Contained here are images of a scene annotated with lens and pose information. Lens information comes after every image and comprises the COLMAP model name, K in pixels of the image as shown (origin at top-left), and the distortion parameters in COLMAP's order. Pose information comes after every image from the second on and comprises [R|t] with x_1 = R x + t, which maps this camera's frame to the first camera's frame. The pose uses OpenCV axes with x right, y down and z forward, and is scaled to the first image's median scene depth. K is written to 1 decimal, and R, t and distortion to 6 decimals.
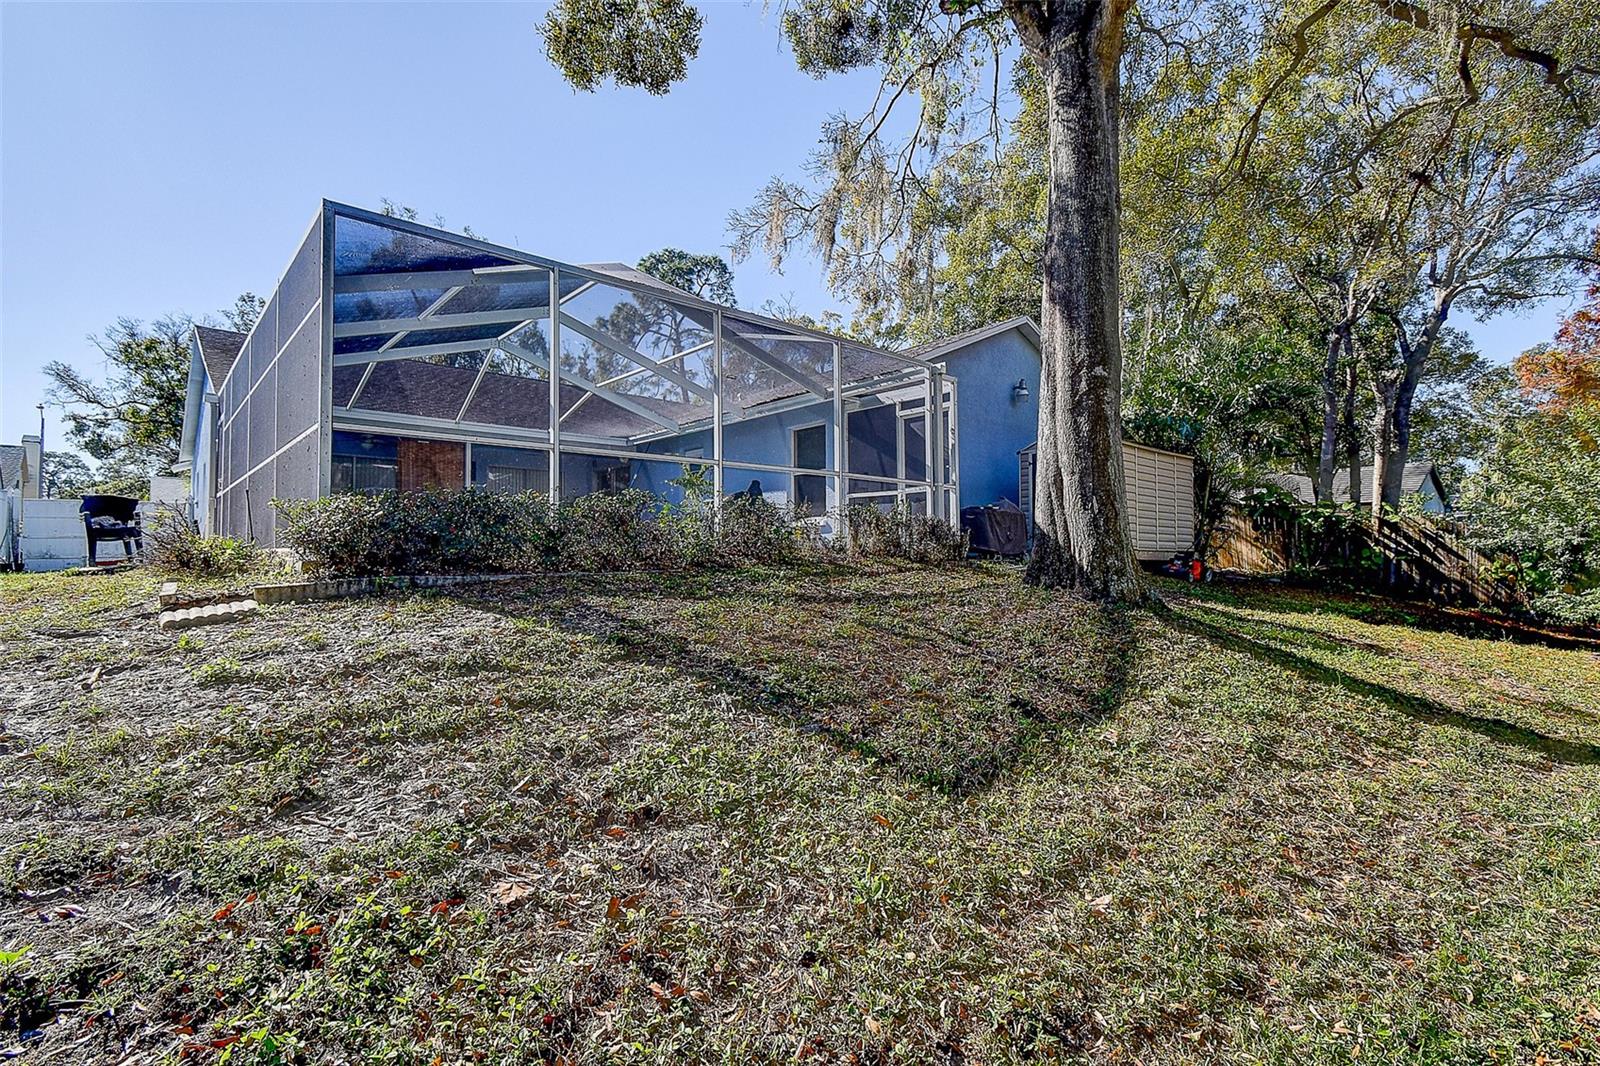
lens RADIAL K [[753.1, 0, 800.0], [0, 753.1, 533.0], [0, 0, 1]] dist [-0.001407, -0.000629]
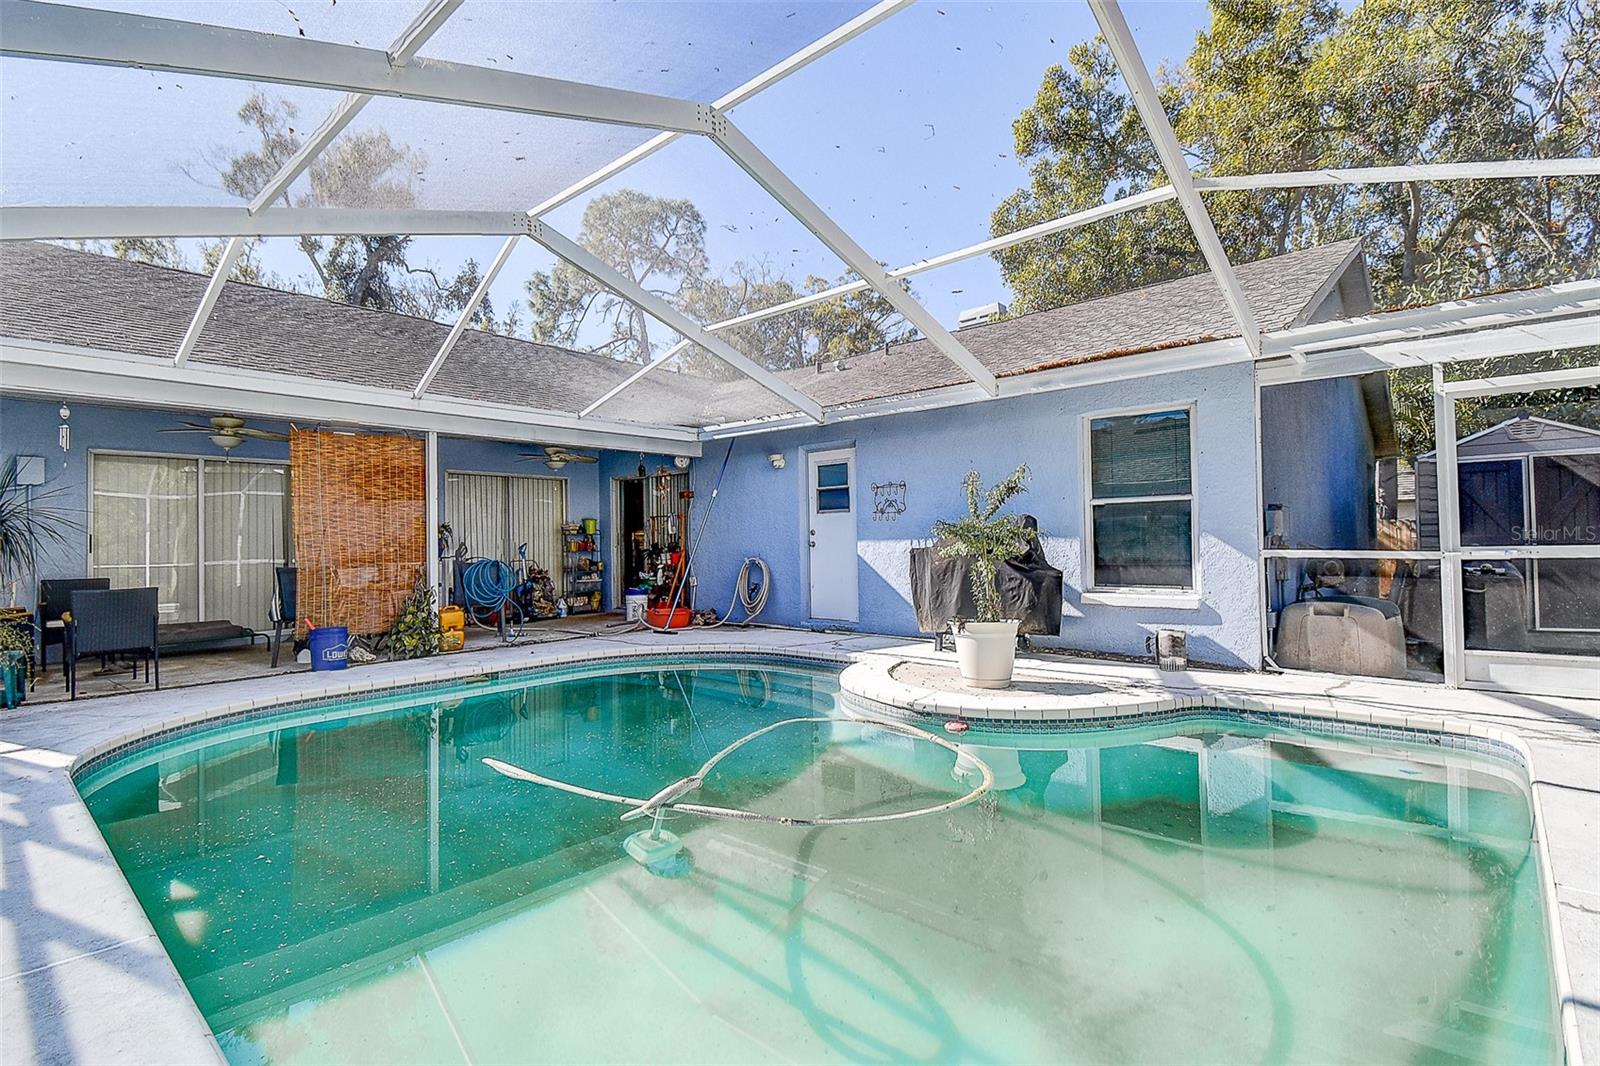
lens RADIAL K [[753.1, 0, 800.0], [0, 753.1, 533.0], [0, 0, 1]] dist [-0.001407, -0.000629]
pose [[0.992296, -0.004399, 0.123813, -0.091762], [0.001844, 0.999783, 0.020741, -0.021737], [-0.123877, -0.020353, 0.992089, 0.161144]]
